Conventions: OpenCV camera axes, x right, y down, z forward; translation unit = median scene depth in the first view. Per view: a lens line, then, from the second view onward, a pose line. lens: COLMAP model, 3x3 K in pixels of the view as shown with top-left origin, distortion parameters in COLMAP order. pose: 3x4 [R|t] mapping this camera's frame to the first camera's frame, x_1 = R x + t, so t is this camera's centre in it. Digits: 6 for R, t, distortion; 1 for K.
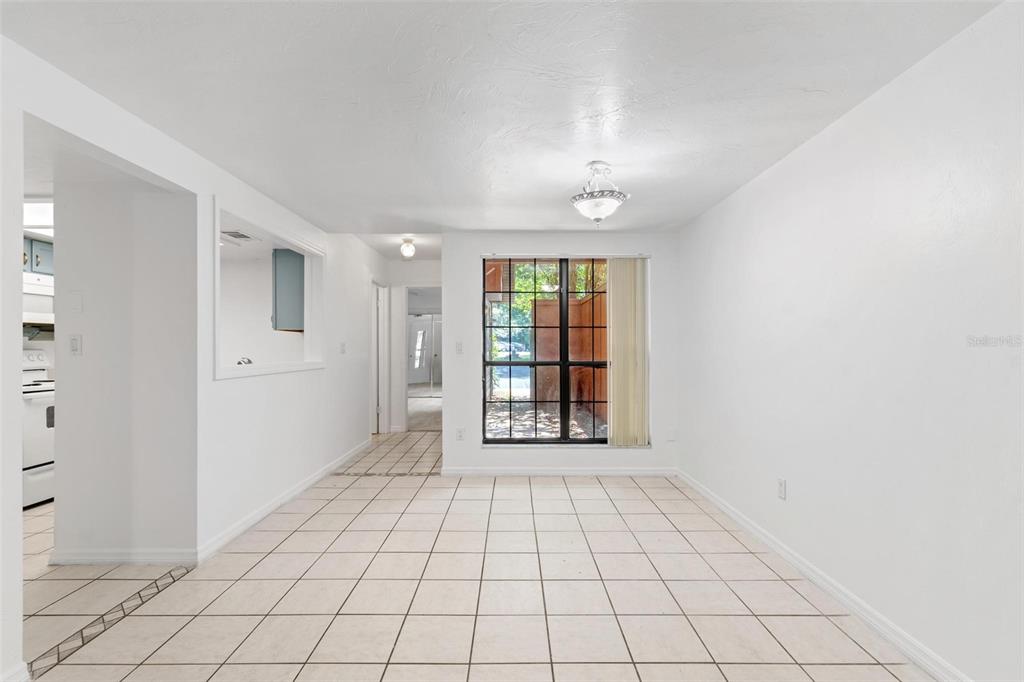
lens RADIAL K [[456.3, 0, 511.2], [0, 456.3, 343.3], [0, 0, 1]] dist [0.002038, -0.000763]
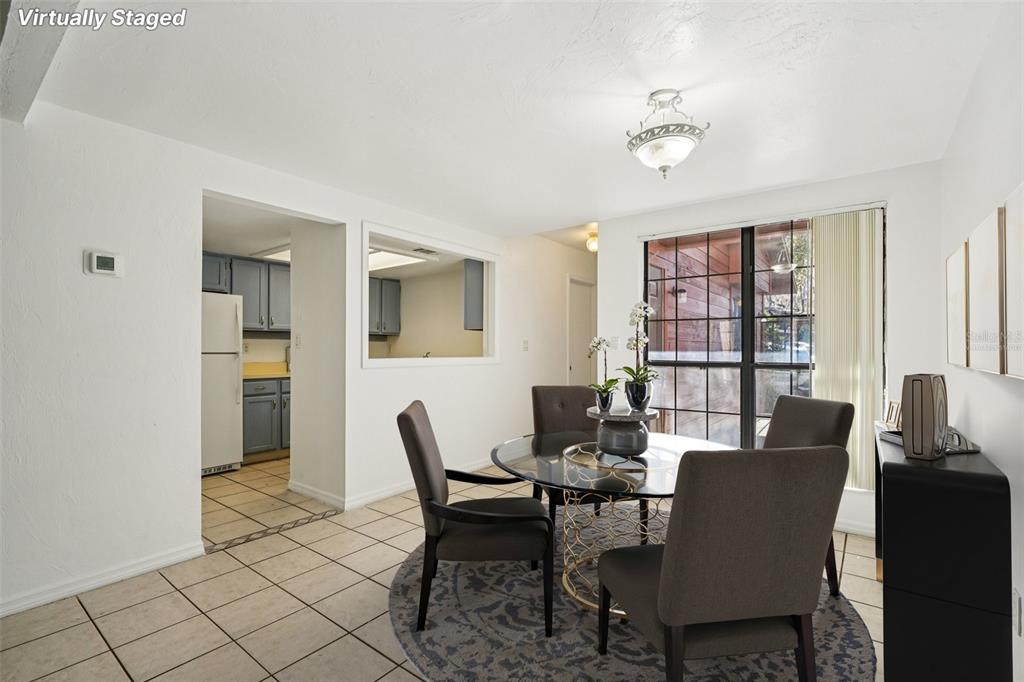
lens RADIAL K [[462.2, 0, 511.1], [0, 462.2, 342.9], [0, 0, 1]] dist [-0.000326, 0.000335]
pose [[0.789177, -0.006193, -0.614135, 0.457288], [0.001313, 0.999964, -0.008396, 0.022222], [0.614164, 0.005819, 0.789157, 0.247156]]
